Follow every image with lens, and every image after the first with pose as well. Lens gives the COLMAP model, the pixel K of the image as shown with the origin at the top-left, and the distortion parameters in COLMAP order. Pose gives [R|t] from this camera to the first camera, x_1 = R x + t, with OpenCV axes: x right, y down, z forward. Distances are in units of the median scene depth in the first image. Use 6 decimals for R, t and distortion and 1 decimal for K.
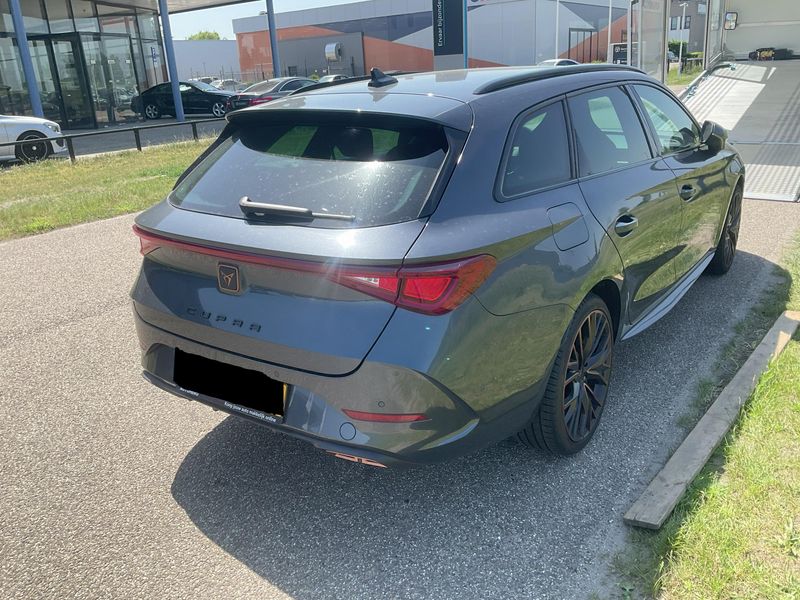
lens RADIAL K [[657.9, 0, 400.0], [0, 657.9, 300.0], [0, 0, 1]] dist [0.018740, -0.045389]
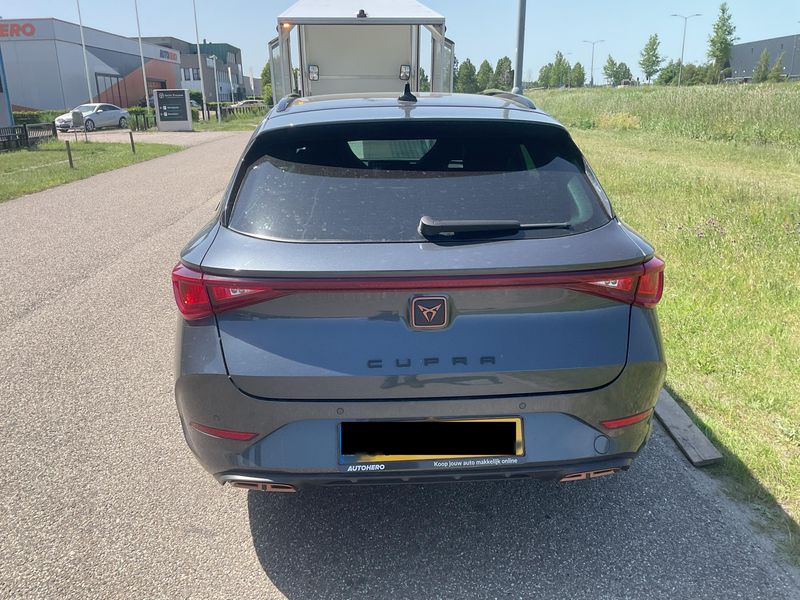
lens RADIAL K [[657.9, 0, 400.0], [0, 657.9, 300.0], [0, 0, 1]] dist [0.018740, -0.045389]
pose [[0.781574, -0.143532, 0.607075, -0.751130], [0.183672, 0.982979, -0.004058, -0.049216], [-0.596160, 0.114675, 0.794634, 0.337038]]
